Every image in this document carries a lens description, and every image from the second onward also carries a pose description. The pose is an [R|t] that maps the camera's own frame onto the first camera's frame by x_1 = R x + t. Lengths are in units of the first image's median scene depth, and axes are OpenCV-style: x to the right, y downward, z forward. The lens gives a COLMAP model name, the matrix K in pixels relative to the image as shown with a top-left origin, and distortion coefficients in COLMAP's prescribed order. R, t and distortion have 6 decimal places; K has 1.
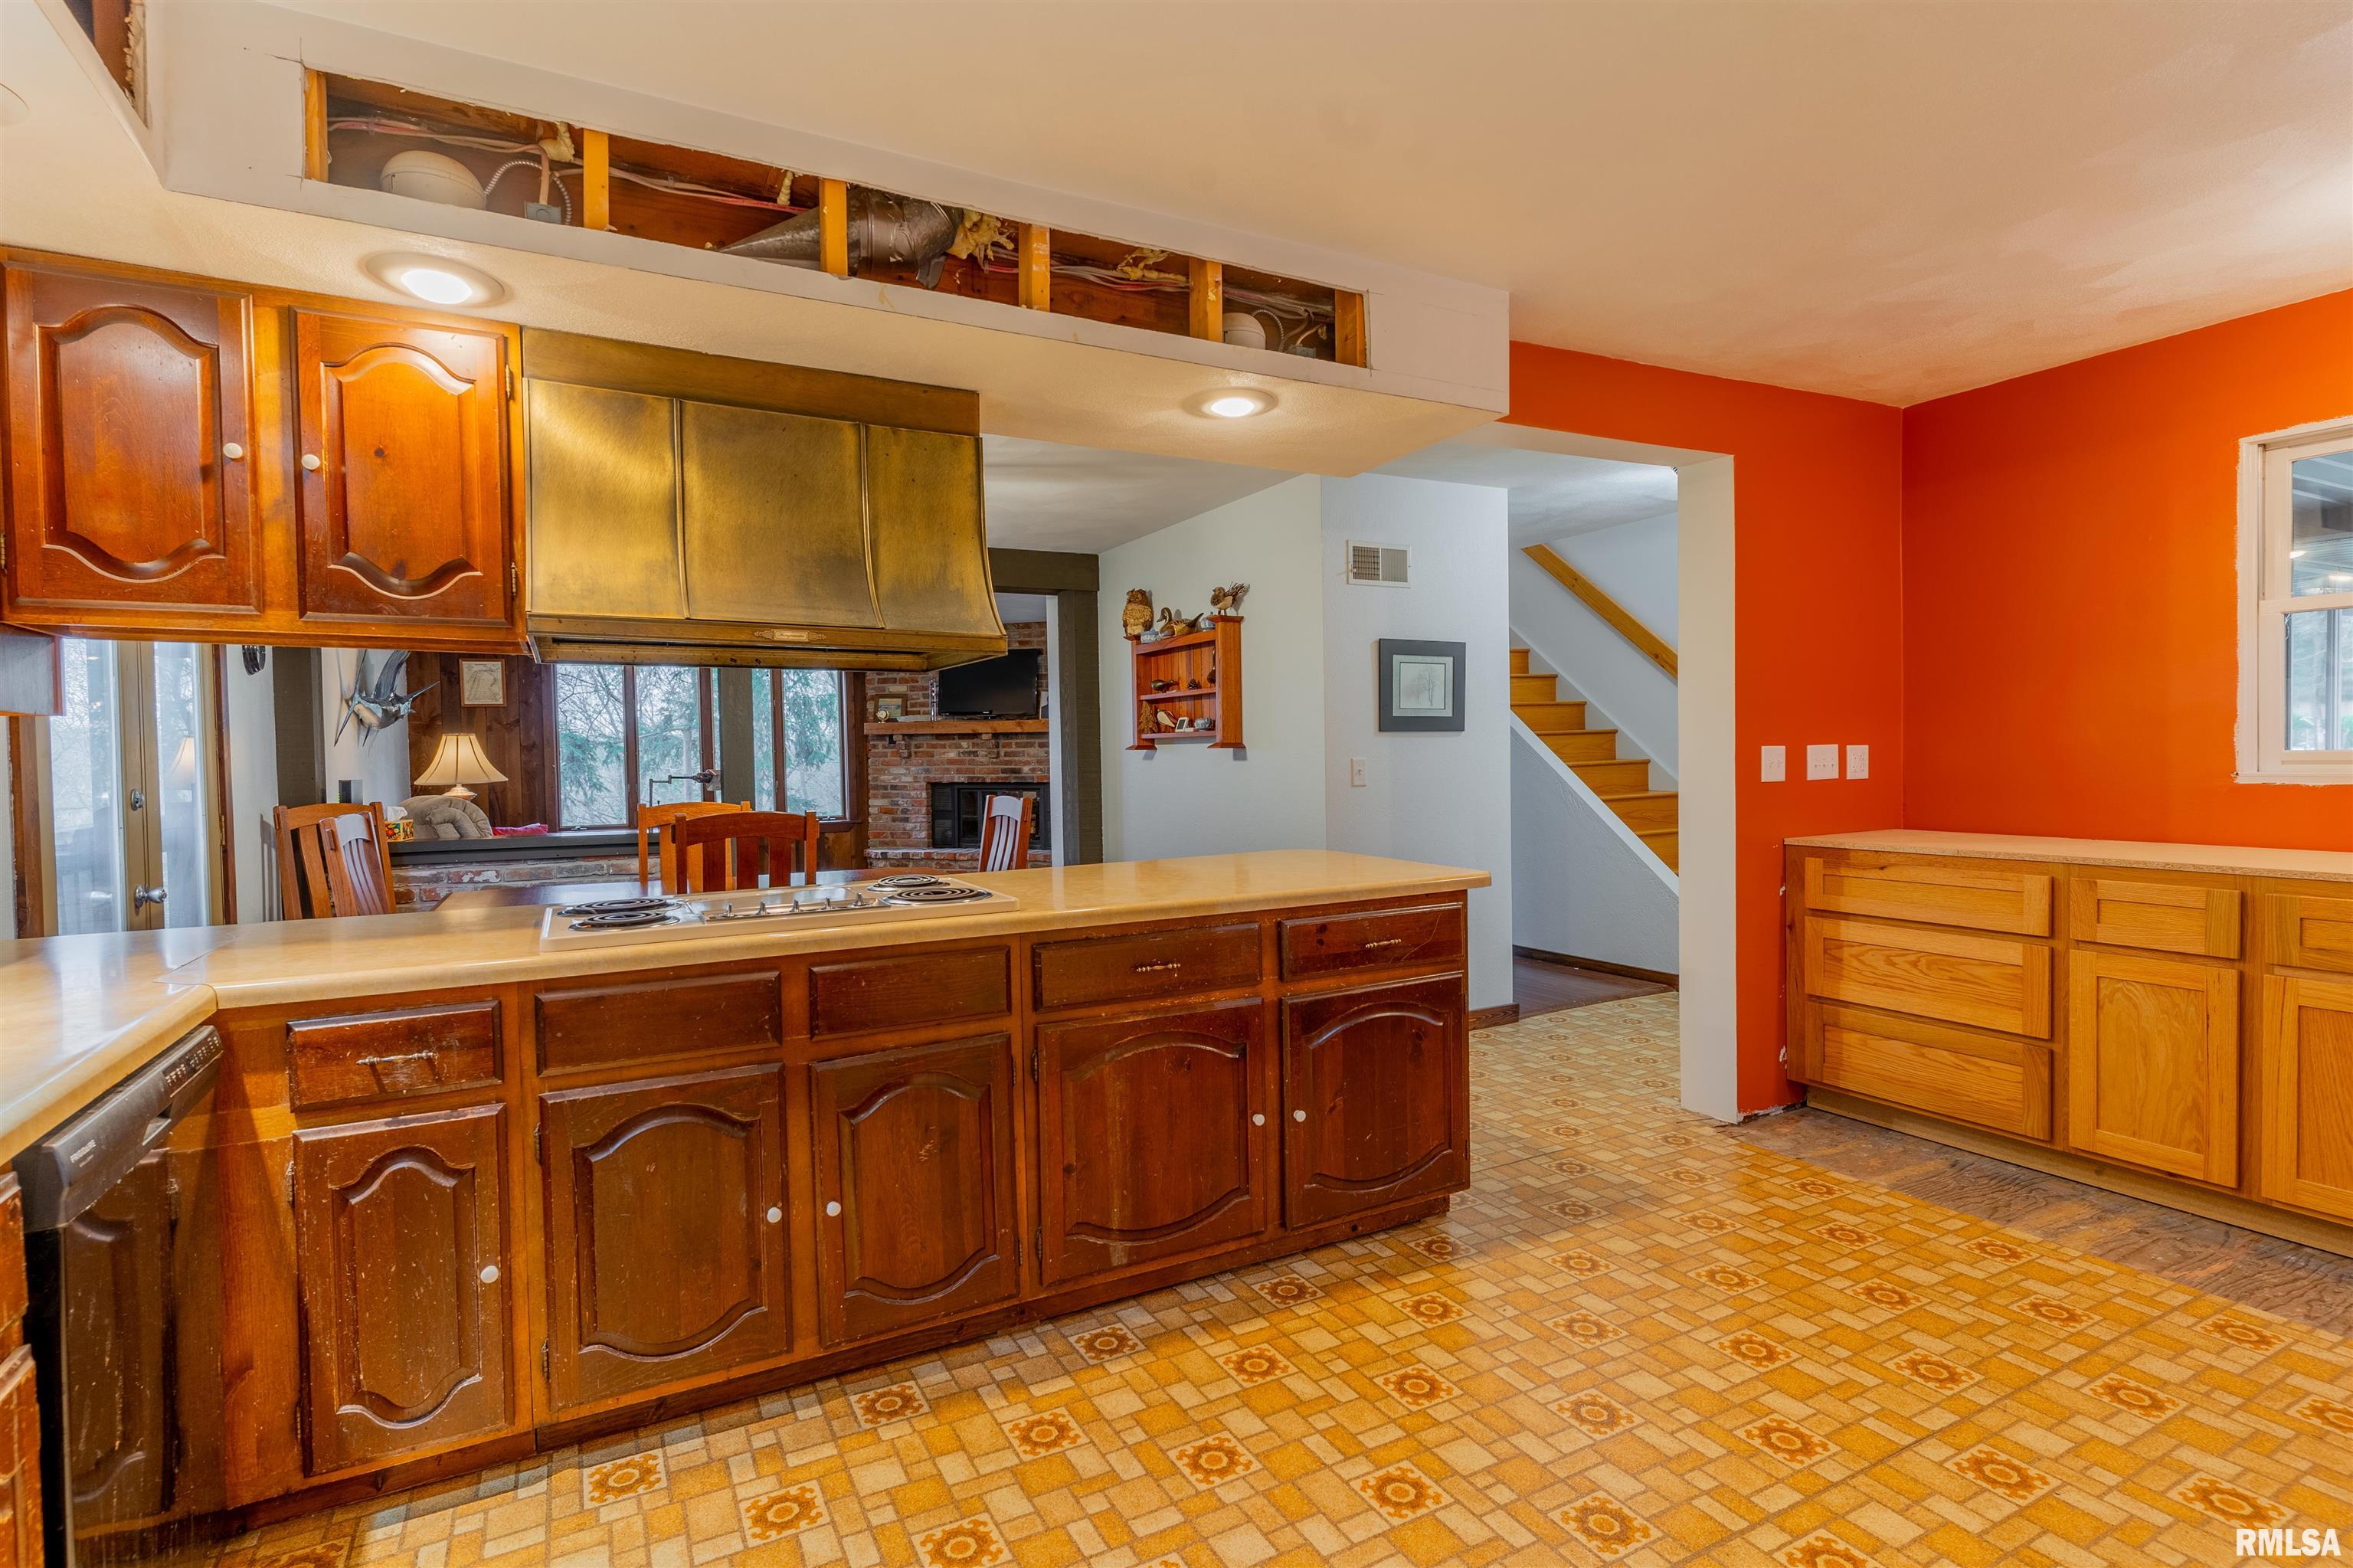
lens RADIAL K [[1142.0, 0, 1177.5], [0, 1142.0, 780.5], [0, 0, 1]] dist [0.000322, -0.000013]
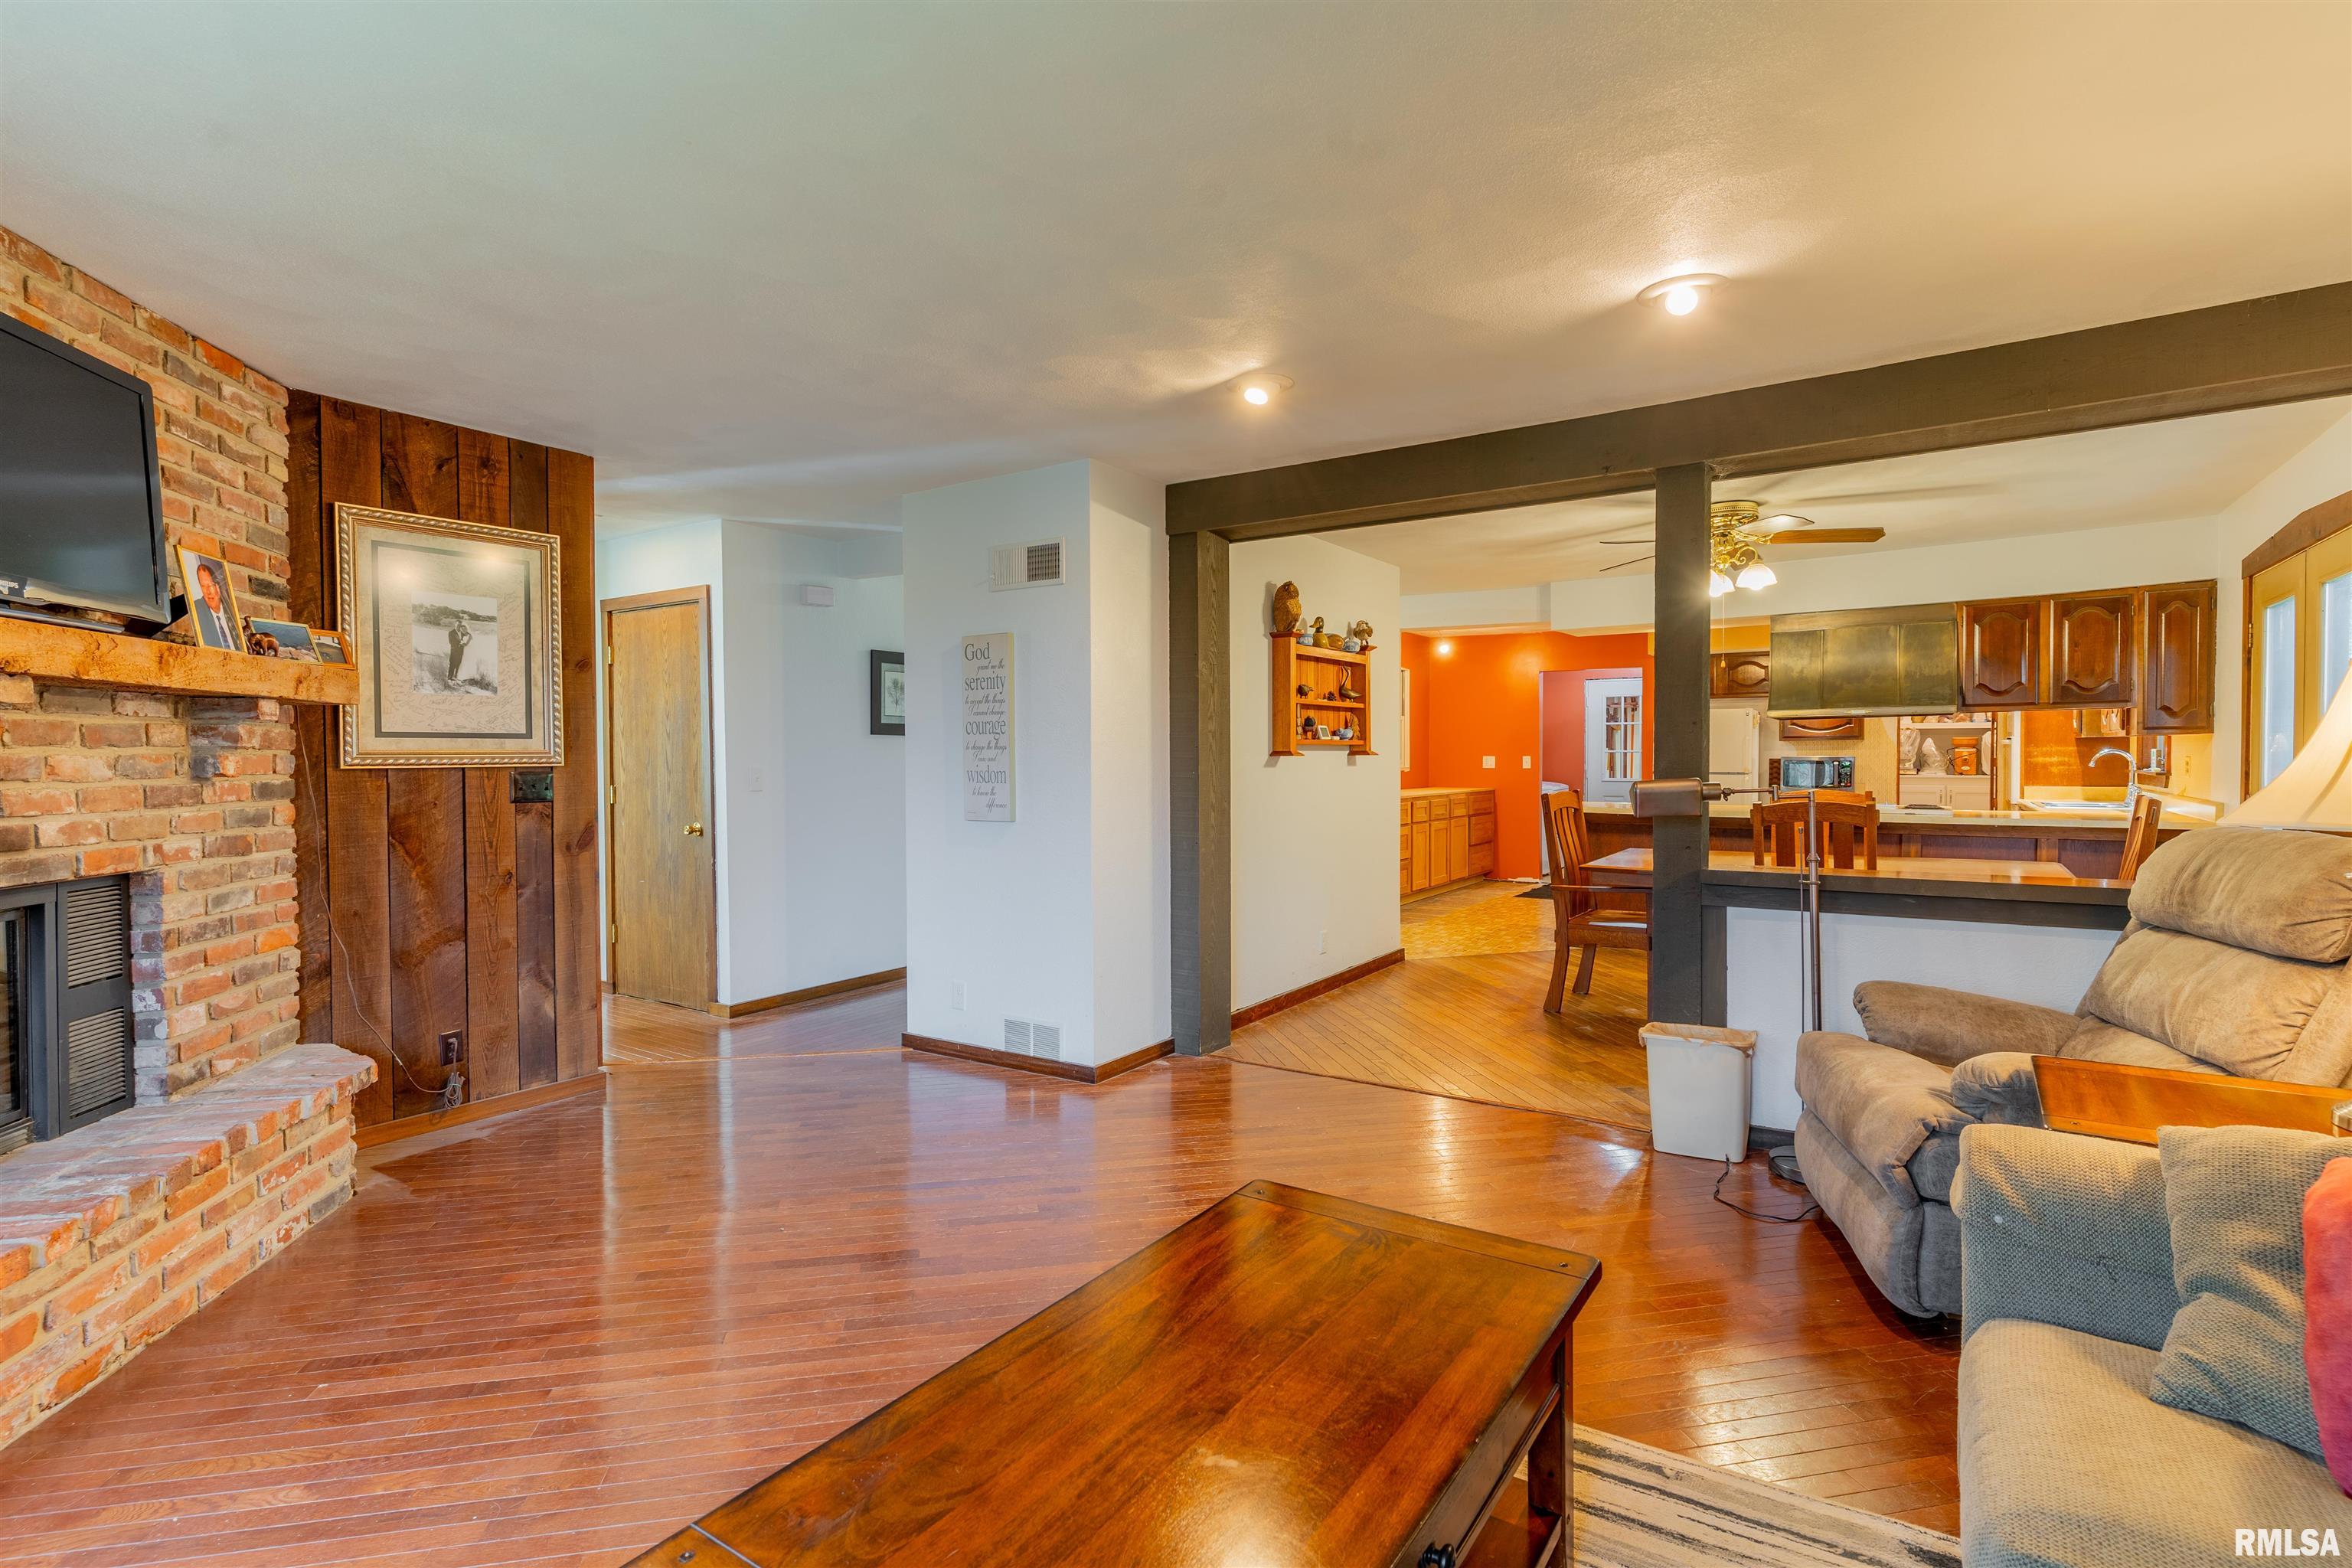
lens RADIAL K [[1123.4, 0, 1179.7], [0, 1123.4, 781.4], [0, 0, 1]] dist [0.002526, -0.000217]
pose [[-0.480810, -0.003175, 0.876819, -1.456018], [0.034431, 0.999154, 0.022498, -0.054392], [-0.876149, 0.041007, -0.480294, 2.781598]]
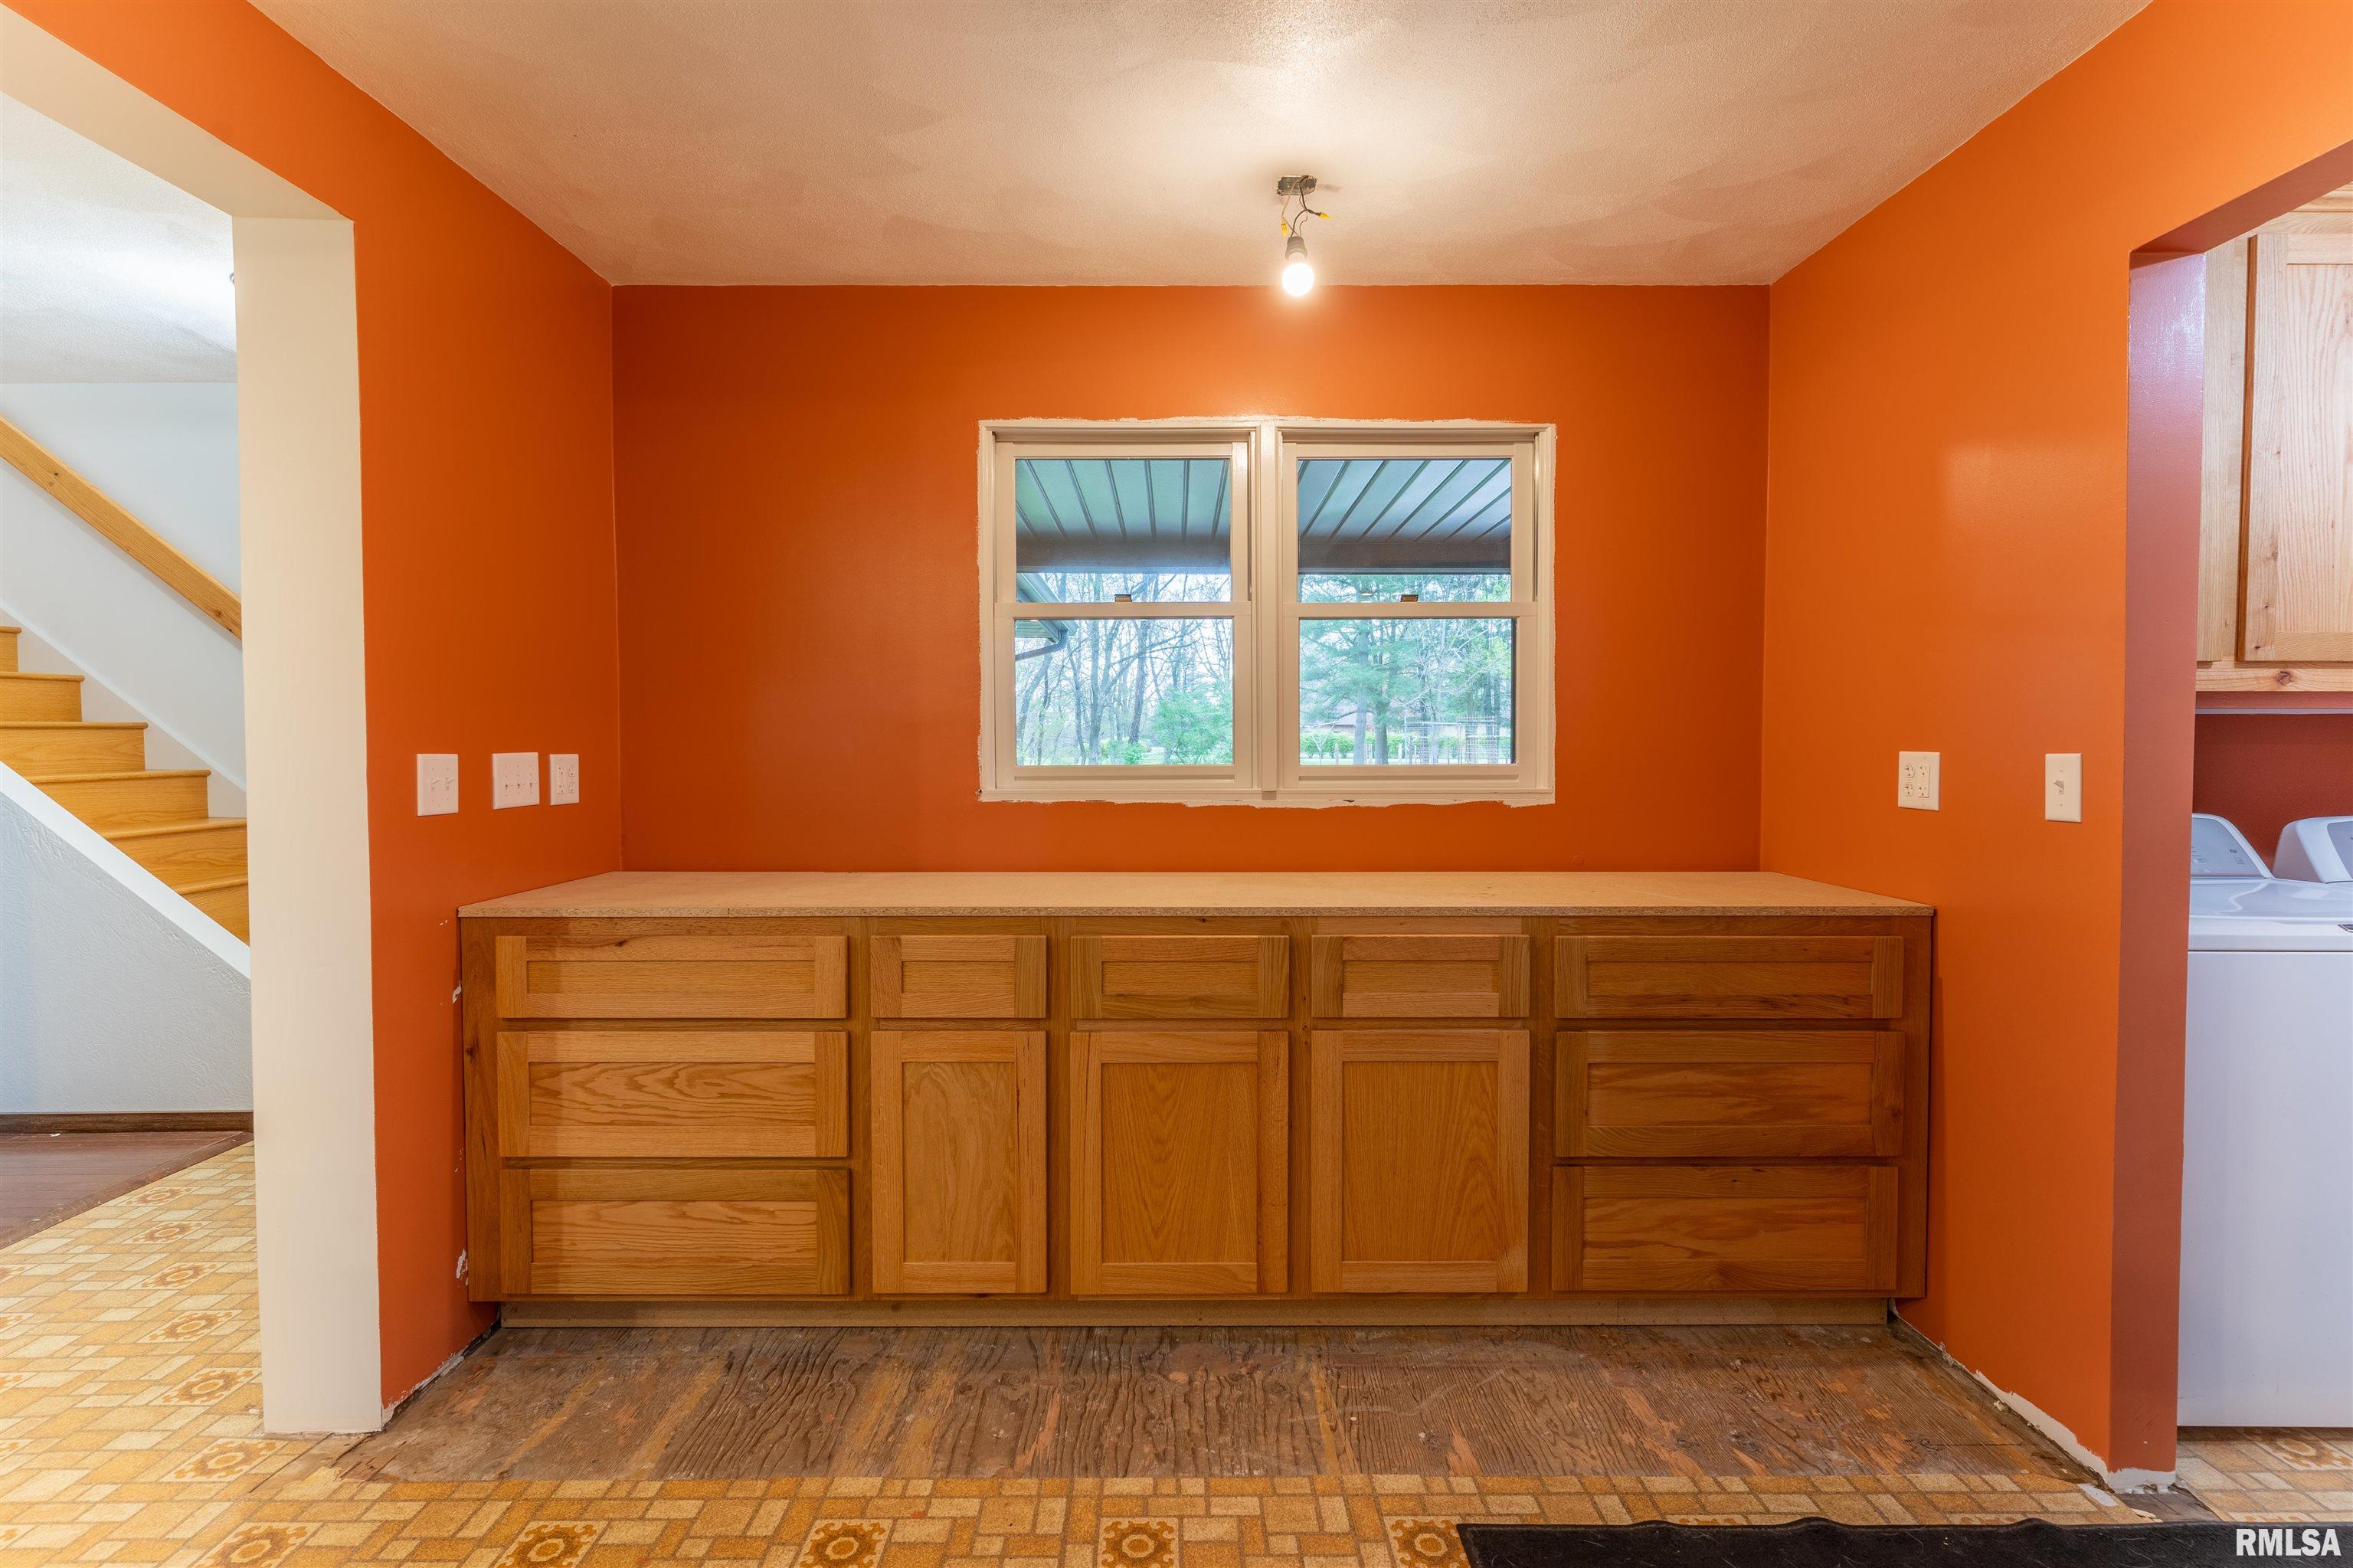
lens RADIAL K [[1123.9, 0, 1180.2], [0, 1123.9, 781.4], [0, 0, 1]] dist [0.002526, -0.000217]
pose [[0.461277, -0.010781, 0.887191, 0.205126], [0.014246, 0.999887, 0.004744, -0.015102], [-0.887142, 0.010450, 0.461378, 0.439288]]
